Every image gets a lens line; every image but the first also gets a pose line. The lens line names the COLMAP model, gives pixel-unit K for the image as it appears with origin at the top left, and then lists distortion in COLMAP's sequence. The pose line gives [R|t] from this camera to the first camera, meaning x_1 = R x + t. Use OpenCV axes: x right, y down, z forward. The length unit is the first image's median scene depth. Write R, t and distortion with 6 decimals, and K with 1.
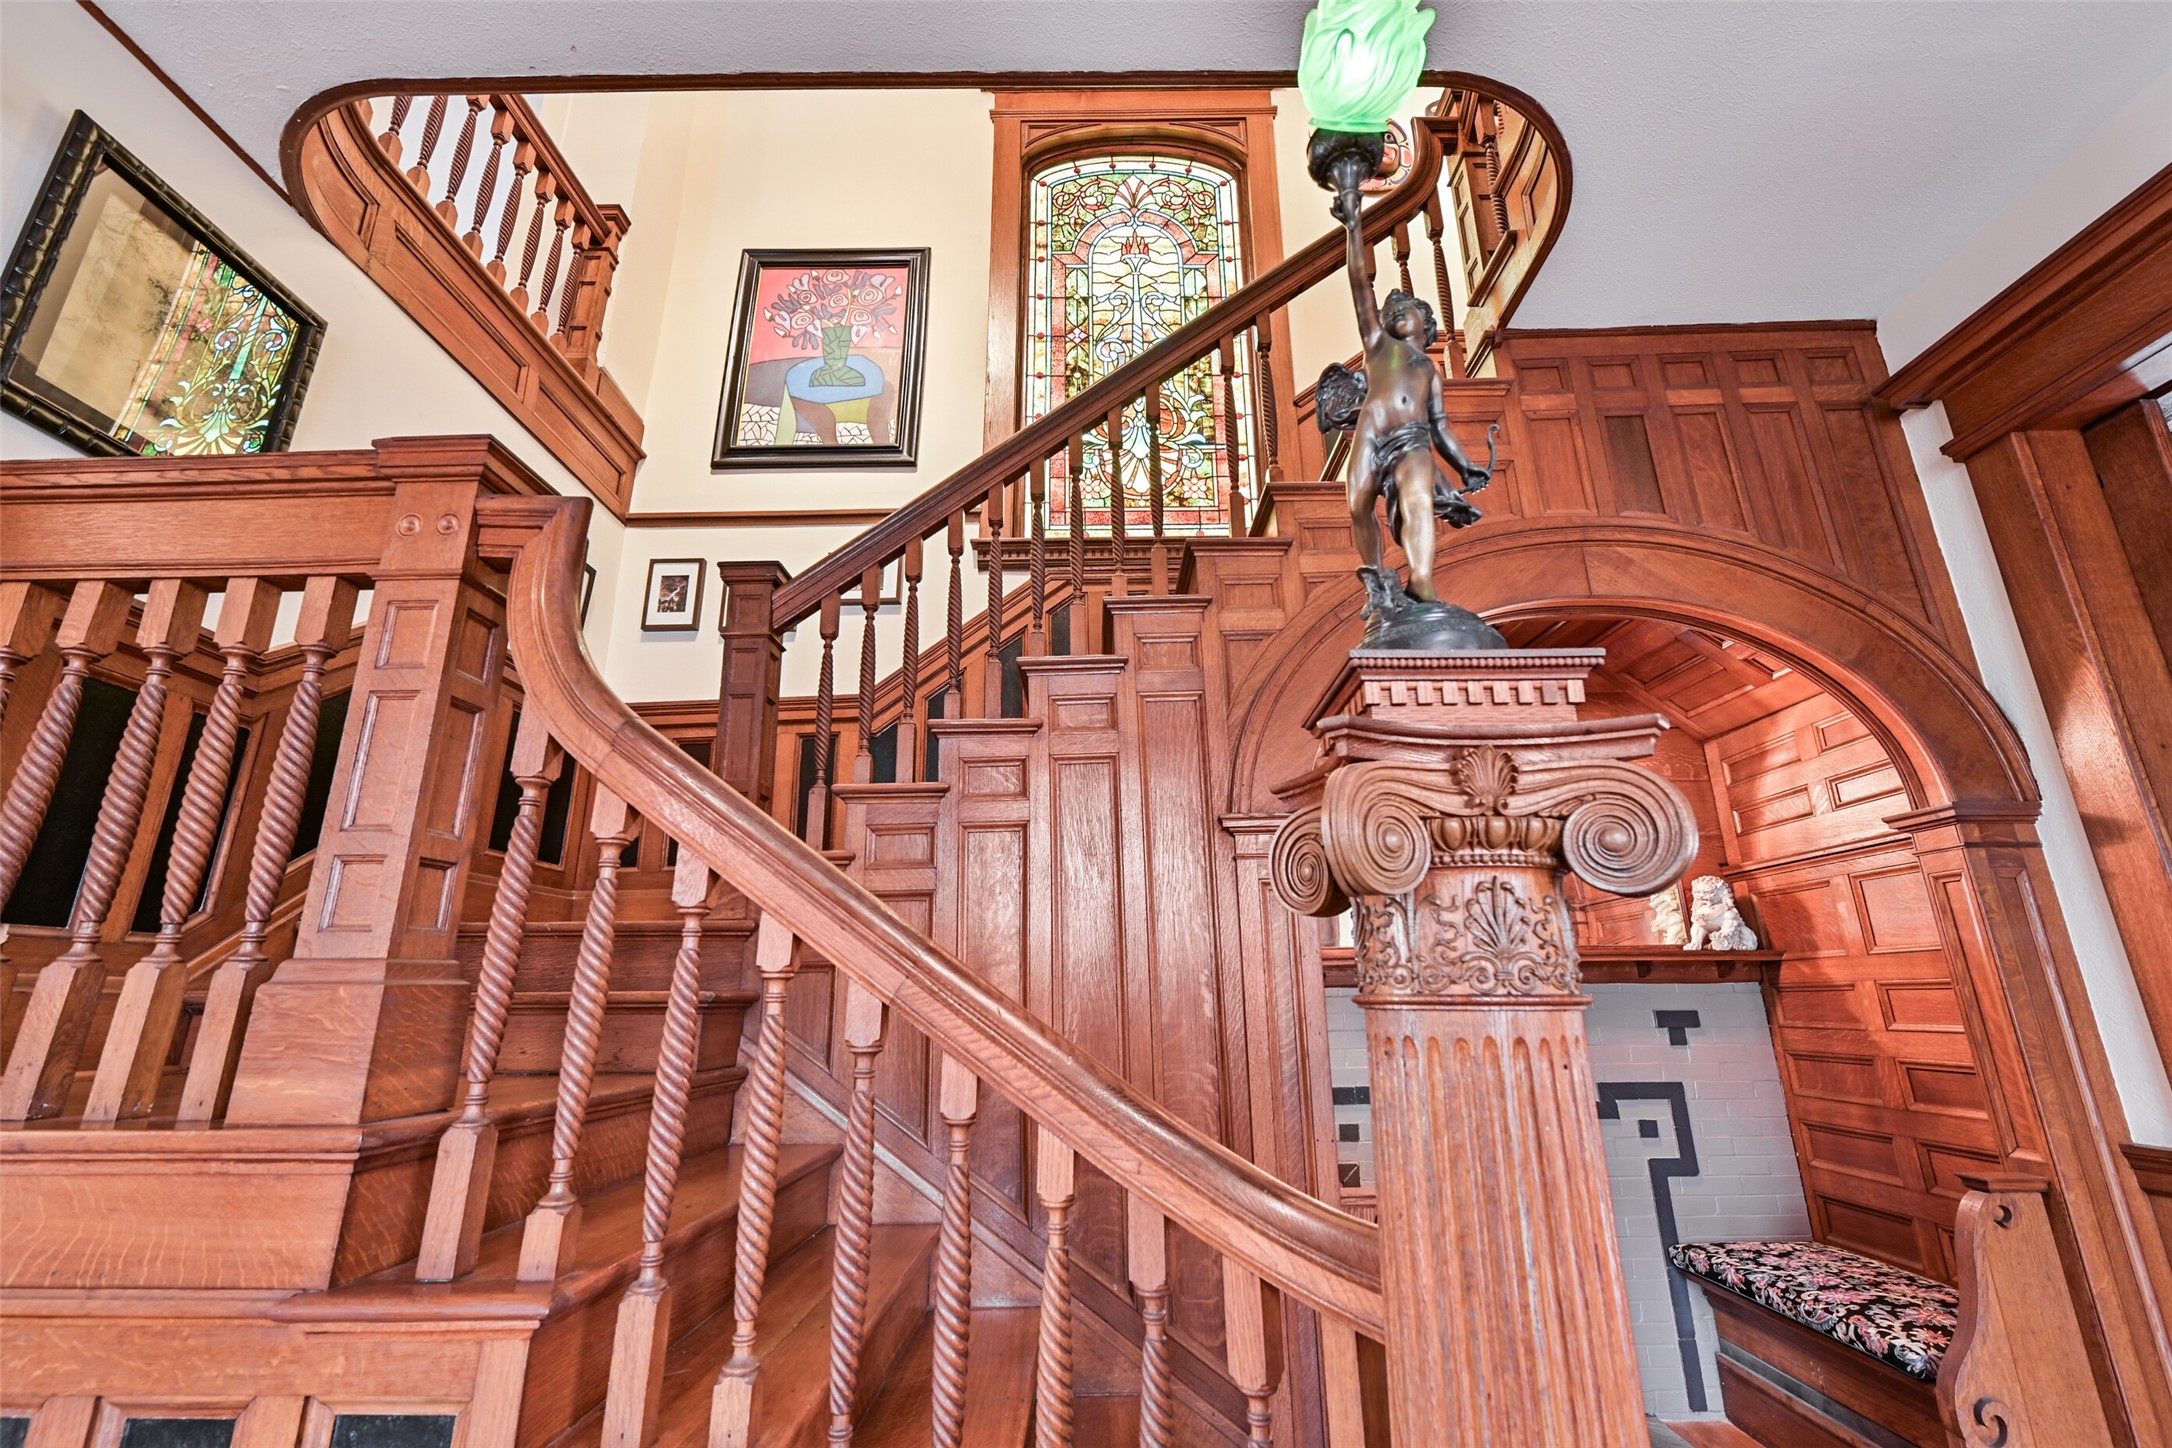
lens RADIAL K [[882.9, 0, 1103.9], [0, 882.9, 723.7], [0, 0, 1]] dist [0.004351, 0.000577]
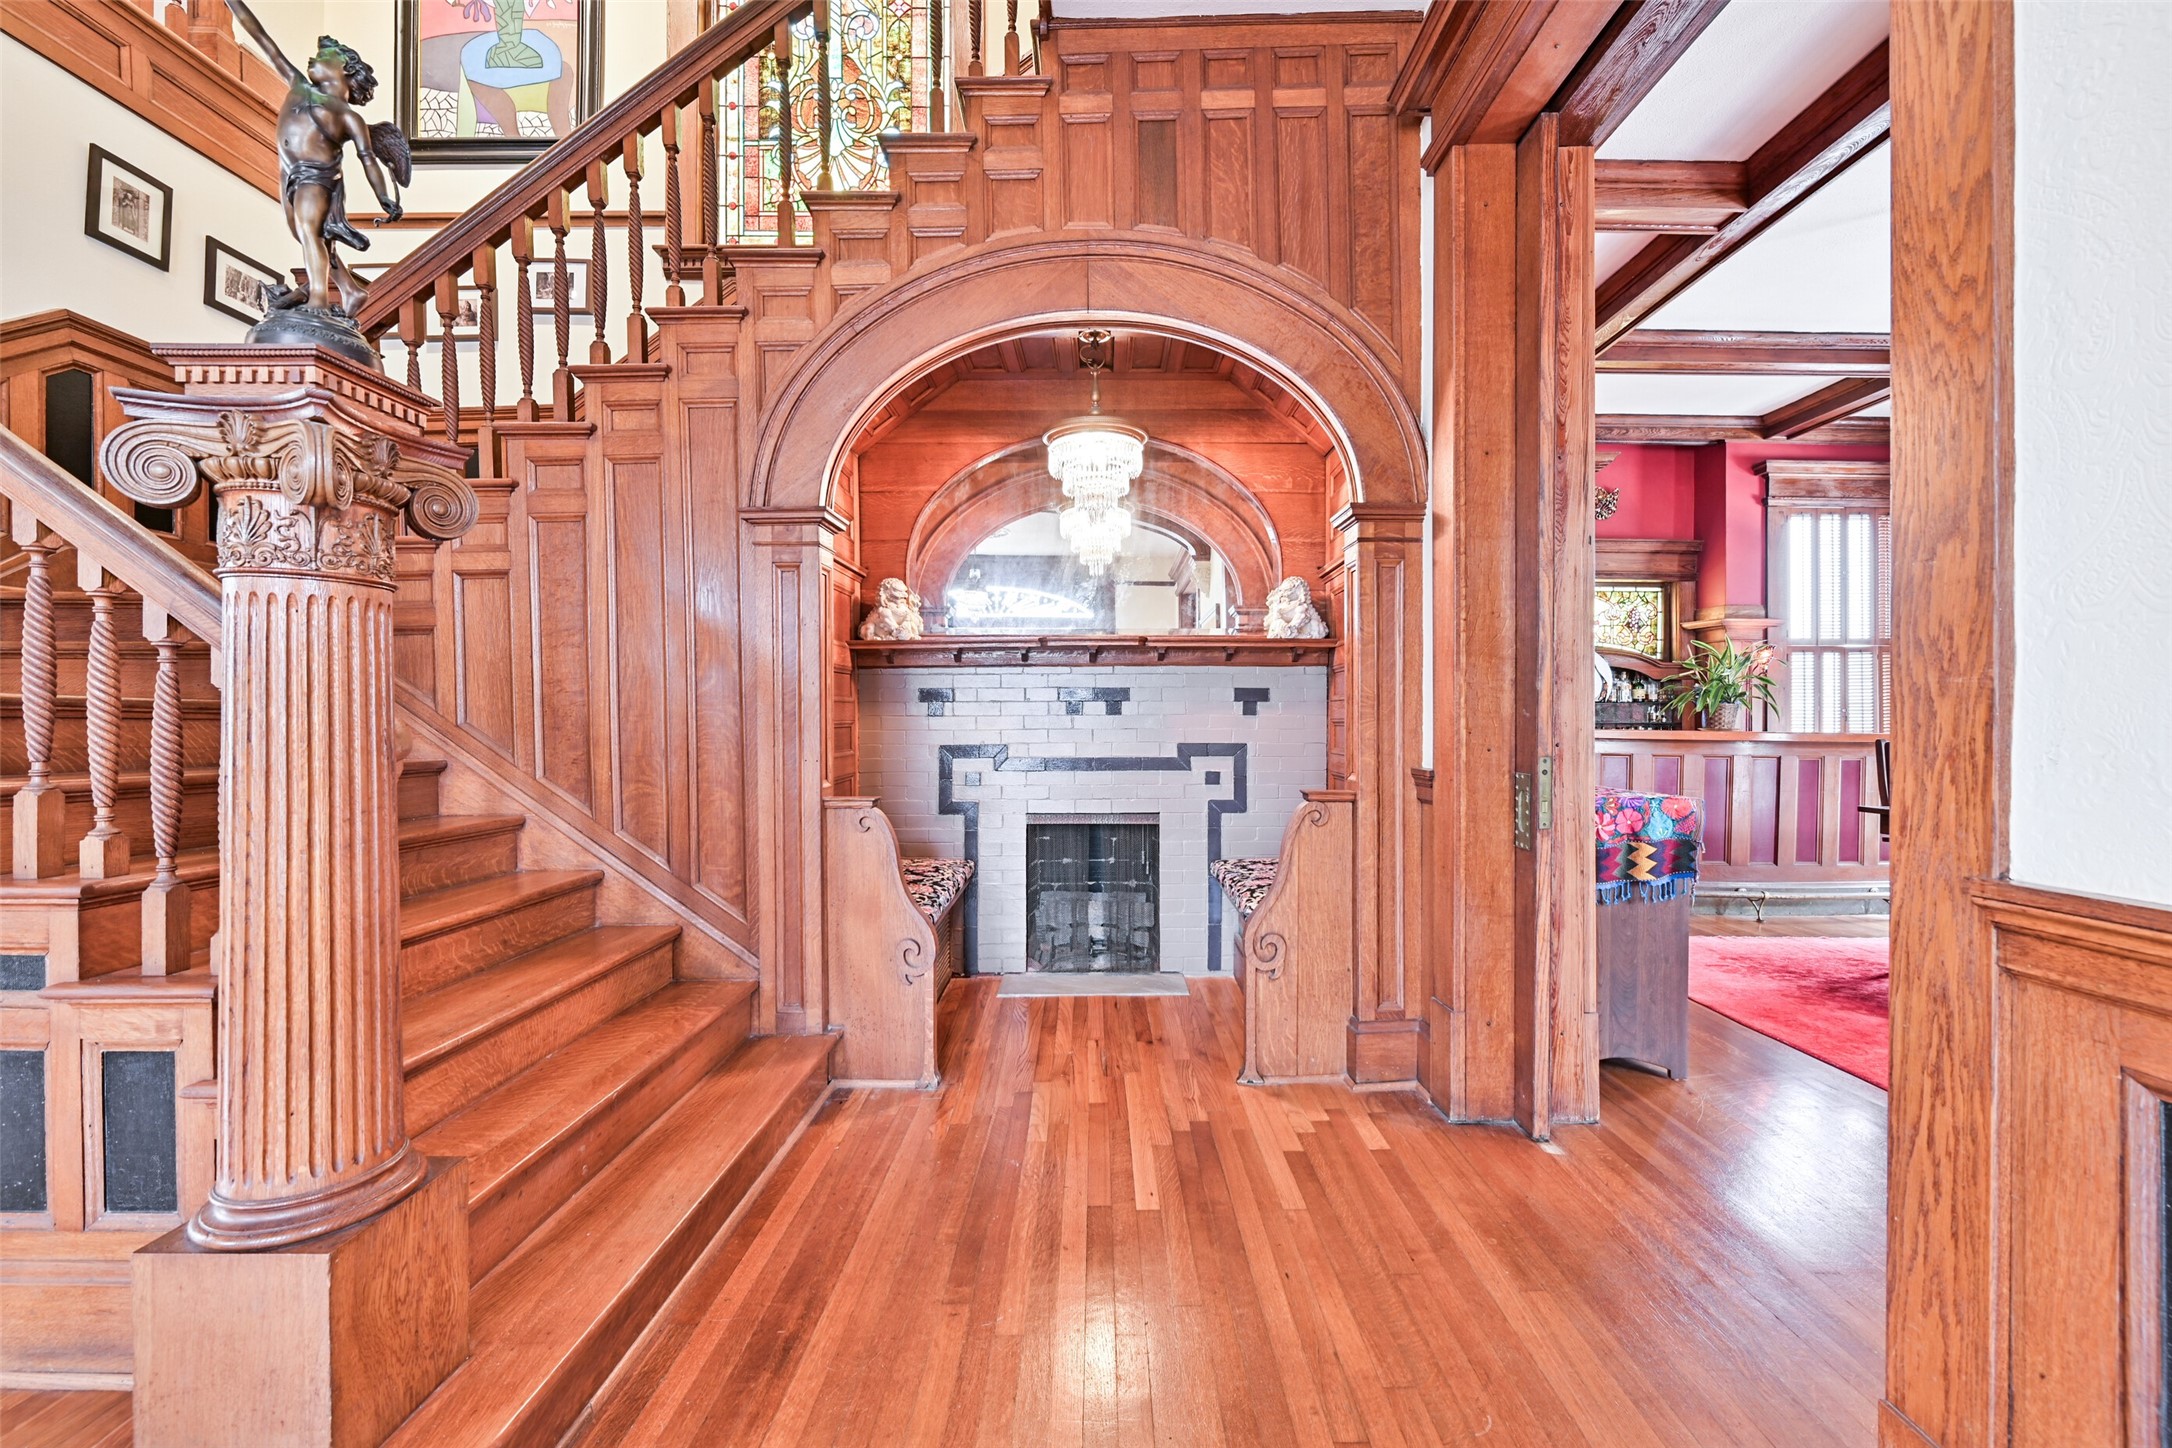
lens RADIAL K [[882.9, 0, 1130.8], [0, 882.9, 707.8], [0, 0, 1]] dist [0.004351, 0.000577]
pose [[0.999939, 0.009833, -0.005039, 0.558631], [-0.008043, 0.960479, 0.278235, 0.022020], [0.007575, -0.278178, 0.960500, -0.176790]]
